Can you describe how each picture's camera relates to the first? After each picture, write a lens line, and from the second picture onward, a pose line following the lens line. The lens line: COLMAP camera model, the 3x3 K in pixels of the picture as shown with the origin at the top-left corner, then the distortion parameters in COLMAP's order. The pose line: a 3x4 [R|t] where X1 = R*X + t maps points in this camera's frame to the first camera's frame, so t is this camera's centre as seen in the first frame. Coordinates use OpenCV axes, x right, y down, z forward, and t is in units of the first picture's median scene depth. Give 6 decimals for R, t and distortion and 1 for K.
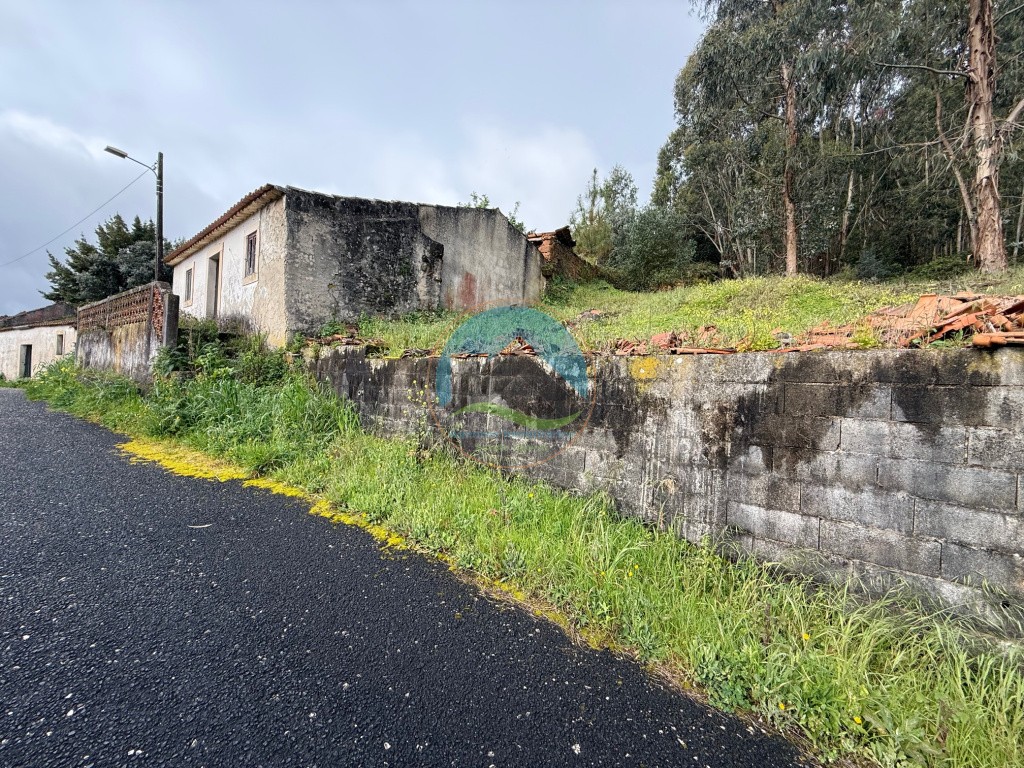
lens RADIAL K [[410.9, 0, 512.0], [0, 410.9, 384.0], [0, 0, 1]] dist [-0.001373, -0.000120]
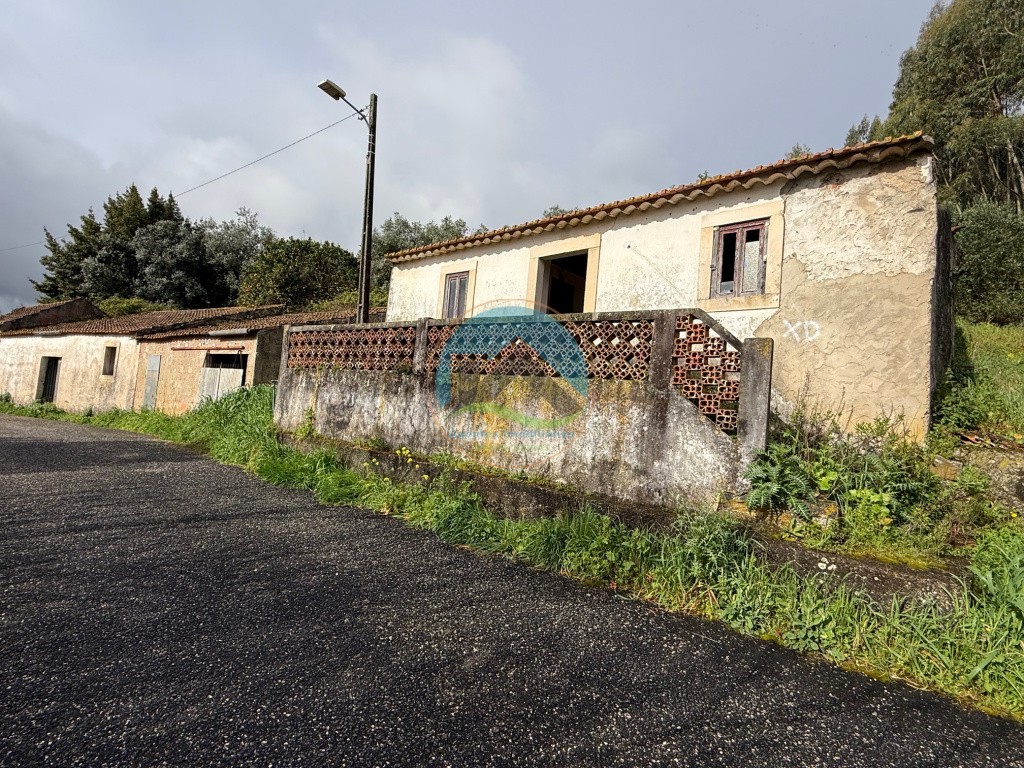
lens RADIAL K [[519.4, 0, 512.7], [0, 519.4, 382.2], [0, 0, 1]] dist [-0.000244, -0.001076]
pose [[0.998730, 0.043871, -0.024769, -0.296433], [-0.045243, 0.997301, -0.057828, -0.030182], [0.022165, 0.058875, 0.998019, 0.095816]]
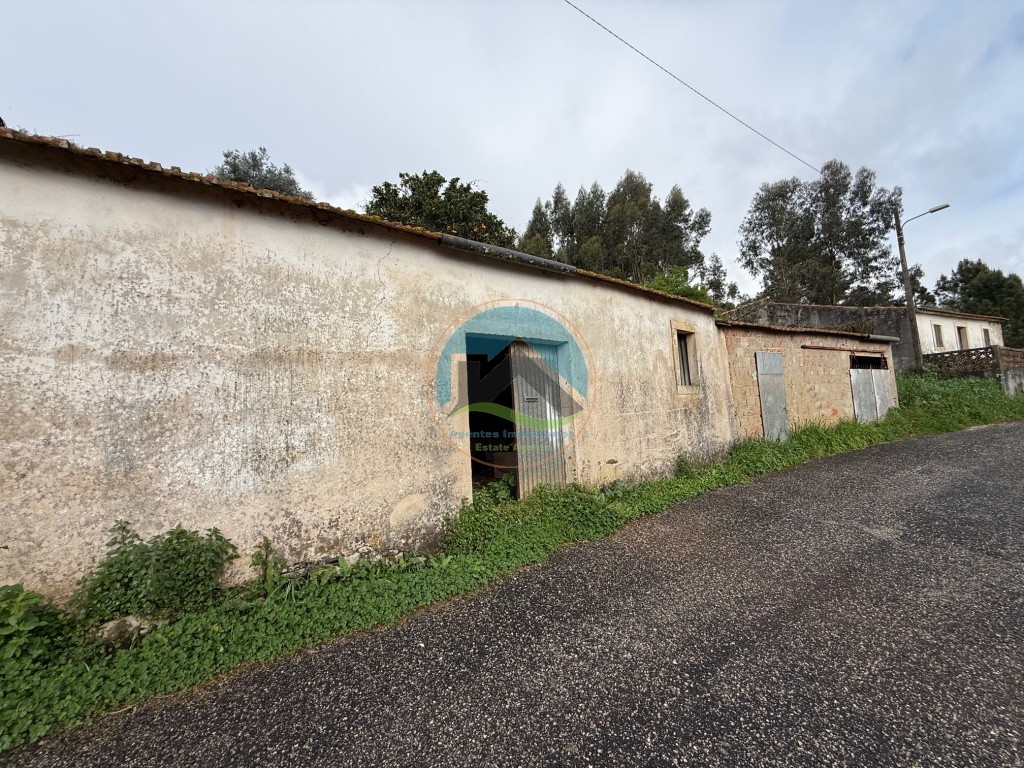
lens RADIAL K [[410.9, 0, 512.0], [0, 410.9, 384.0], [0, 0, 1]] dist [-0.001373, -0.000120]
pose [[0.419797, 0.014105, 0.907508, -1.161852], [0.073434, 0.996073, -0.049451, -0.050890], [-0.904643, 0.087401, 0.417113, 0.764180]]
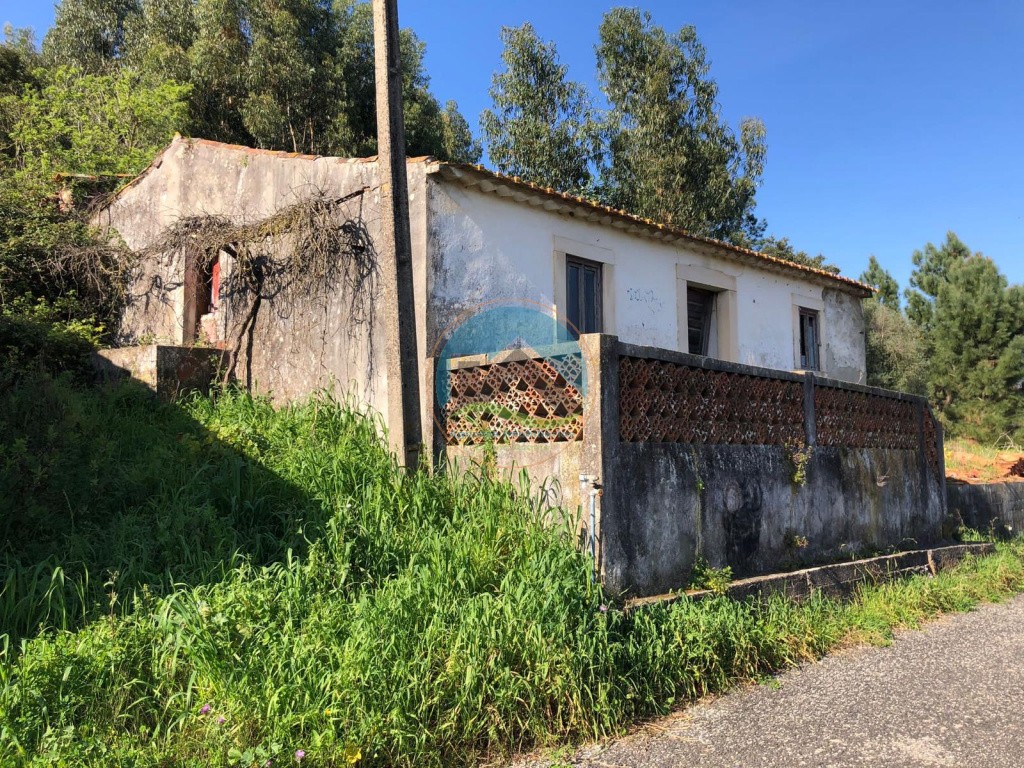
lens RADIAL K [[850.6, 0, 512.0], [0, 850.6, 384.0], [0, 0, 1]] dist [0.003135, 0.002512]
pose [[0.119087, 0.048985, 0.991675, -0.675793], [0.009244, 0.998684, -0.050441, -0.056377], [-0.992841, 0.015174, 0.118477, 0.427618]]
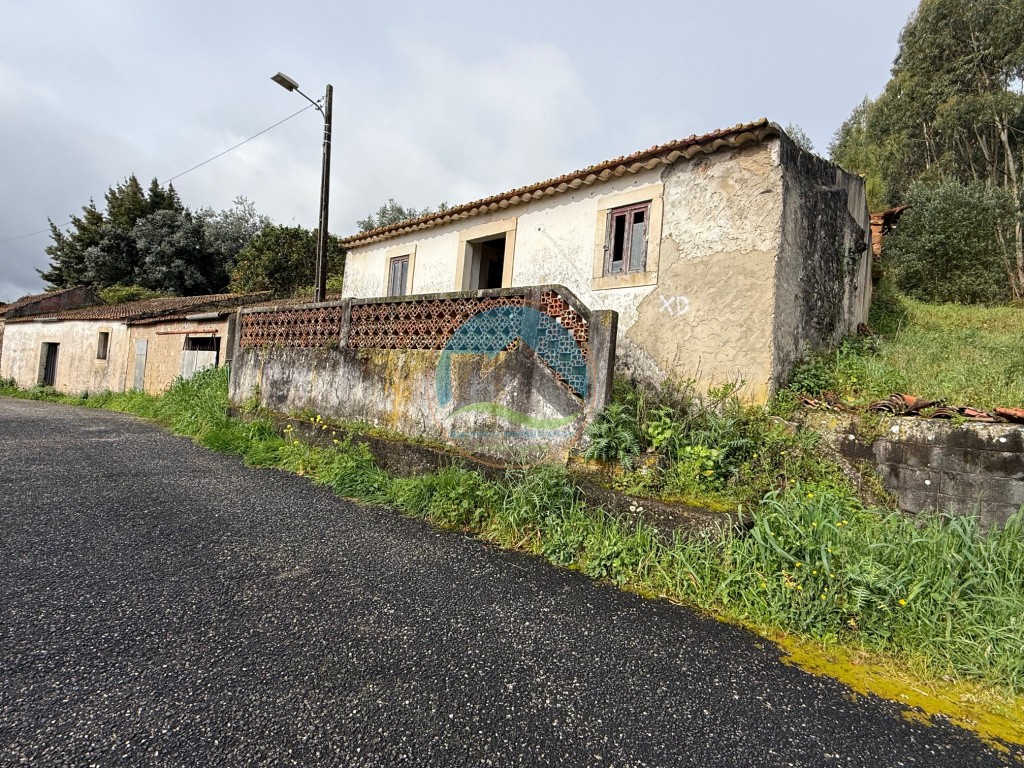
lens RADIAL K [[519.1, 0, 512.0], [0, 519.1, 384.0], [0, 0, 1]] dist [-0.001401, 0.000562]
pose [[0.997990, 0.041126, -0.048211, -0.244323], [-0.042518, 0.998697, -0.028214, -0.024654], [0.046988, 0.030207, 0.998439, 0.077874]]
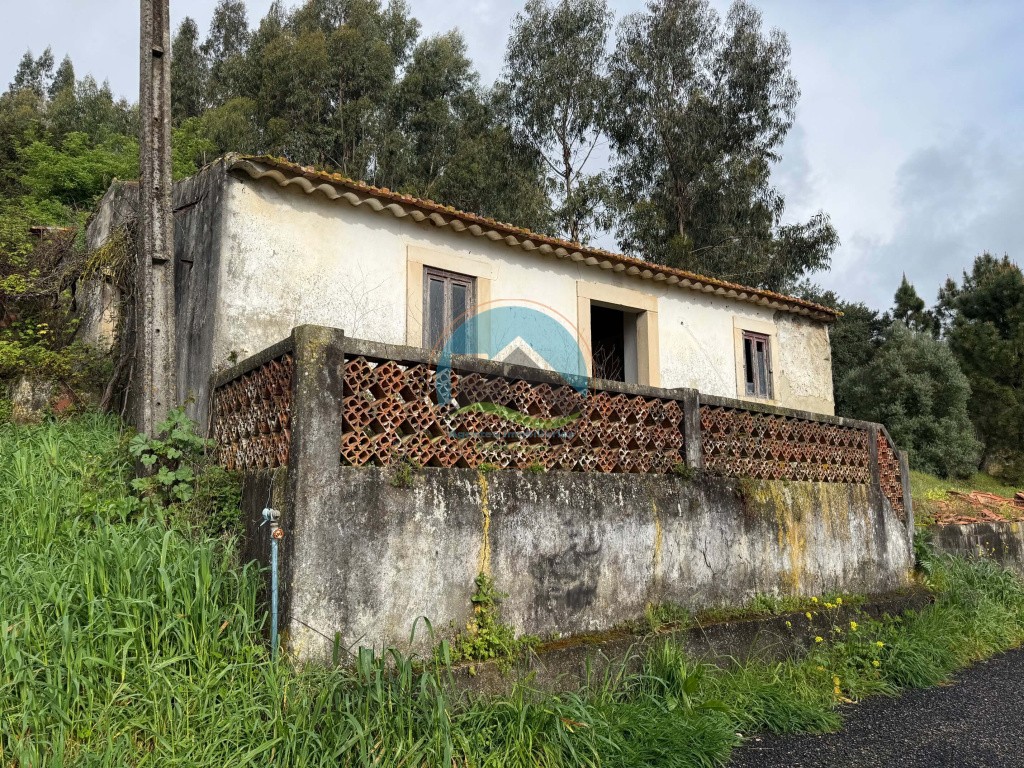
lens RADIAL K [[722.7, 0, 513.0], [0, 722.7, 390.0], [0, 0, 1]] dist [0.107573, -0.144669]
pose [[0.233492, 0.104147, 0.966765, -0.585359], [0.011695, 0.993875, -0.109892, -0.050735], [-0.972288, 0.036965, 0.230844, 0.357614]]
